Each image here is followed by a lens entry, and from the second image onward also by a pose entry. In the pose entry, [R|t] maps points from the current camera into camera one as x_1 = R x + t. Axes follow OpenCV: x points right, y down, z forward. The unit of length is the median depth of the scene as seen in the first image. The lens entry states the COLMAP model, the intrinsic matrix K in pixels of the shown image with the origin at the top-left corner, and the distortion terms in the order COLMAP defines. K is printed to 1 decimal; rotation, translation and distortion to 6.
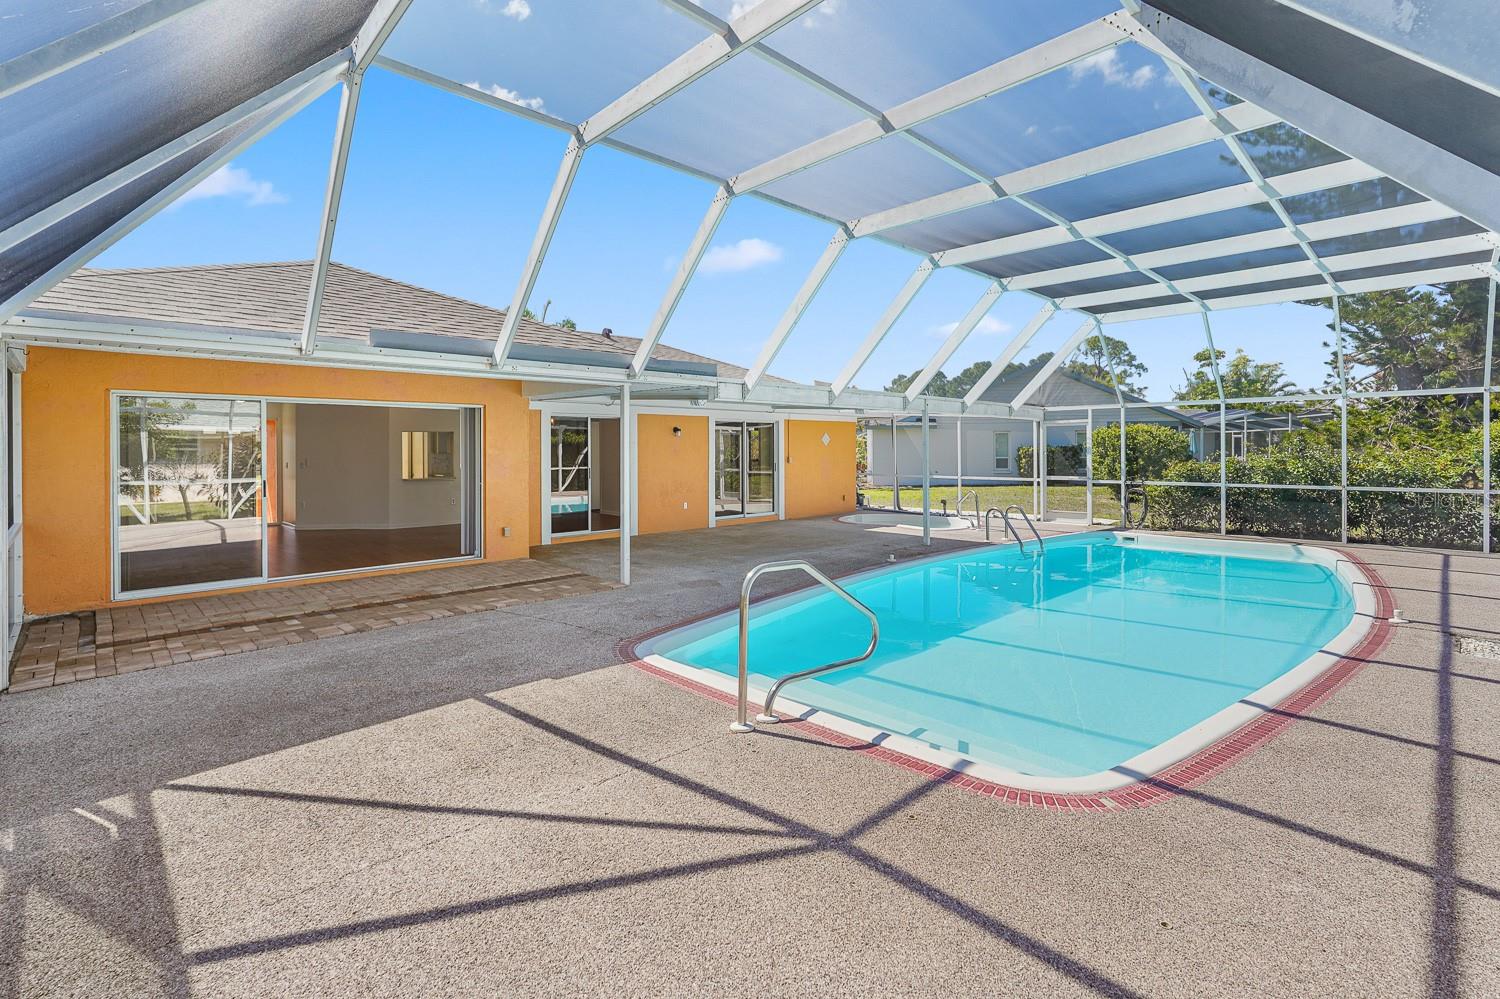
lens RADIAL K [[694.8, 0, 779.9], [0, 694.8, 449.1], [0, 0, 1]] dist [0.000519, 0.000497]
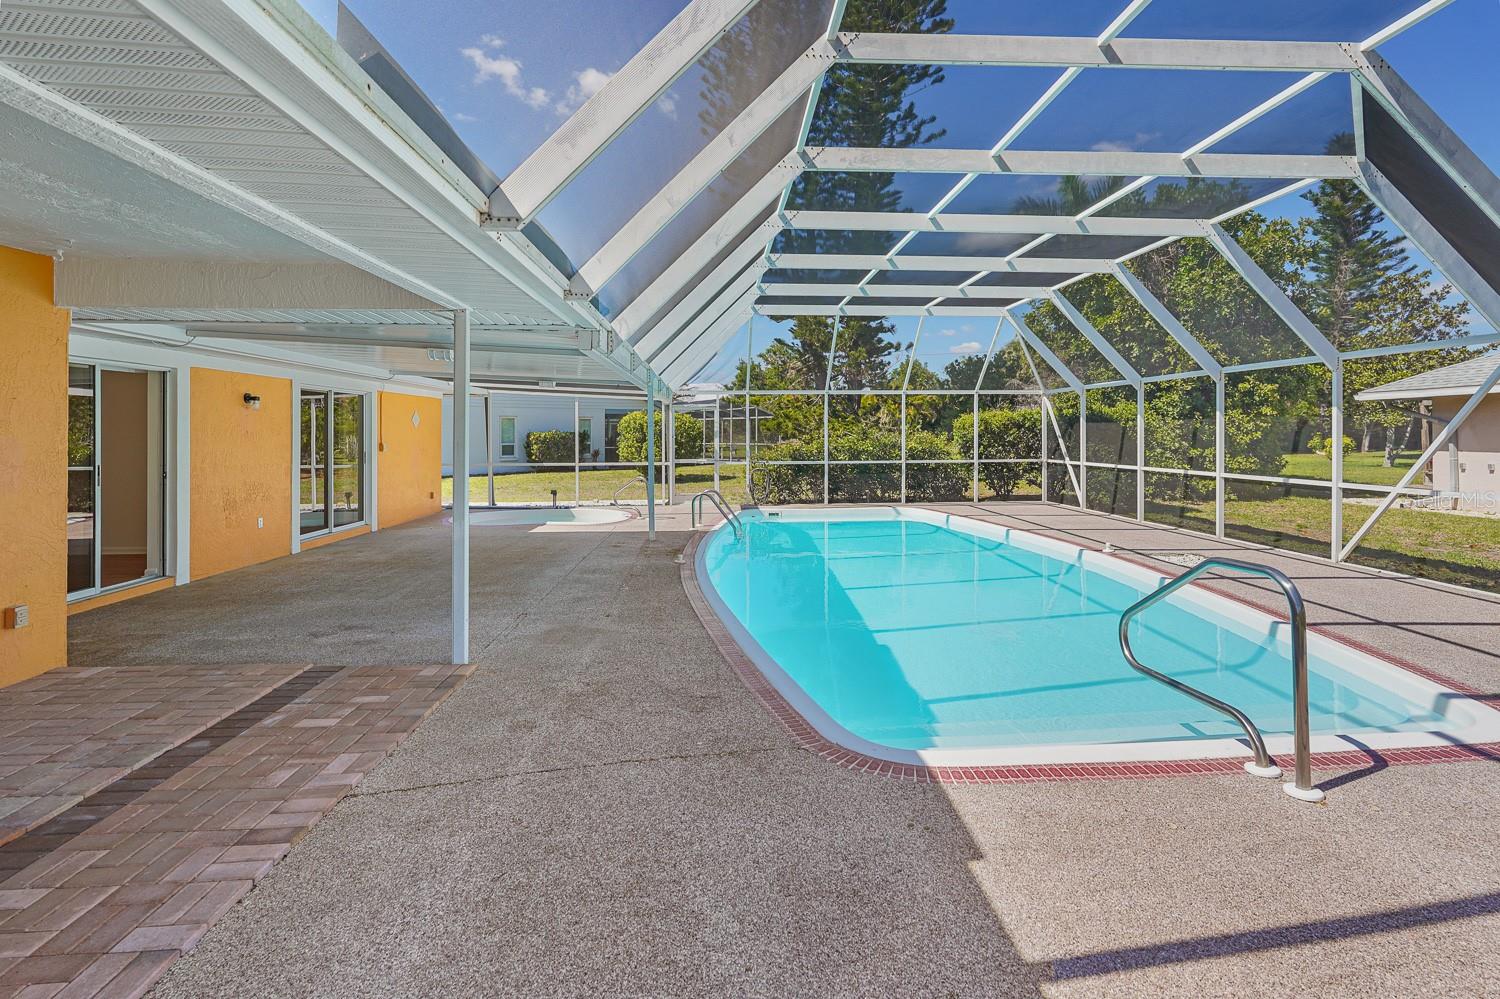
lens RADIAL K [[675.7, 0, 760.4], [0, 675.7, 431.3], [0, 0, 1]] dist [-0.008187, 0.000223]
pose [[0.674129, 0.004682, 0.738599, -0.301864], [0.002677, 0.999958, -0.008782, 0.007662], [-0.738609, 0.007897, 0.674088, 0.295408]]
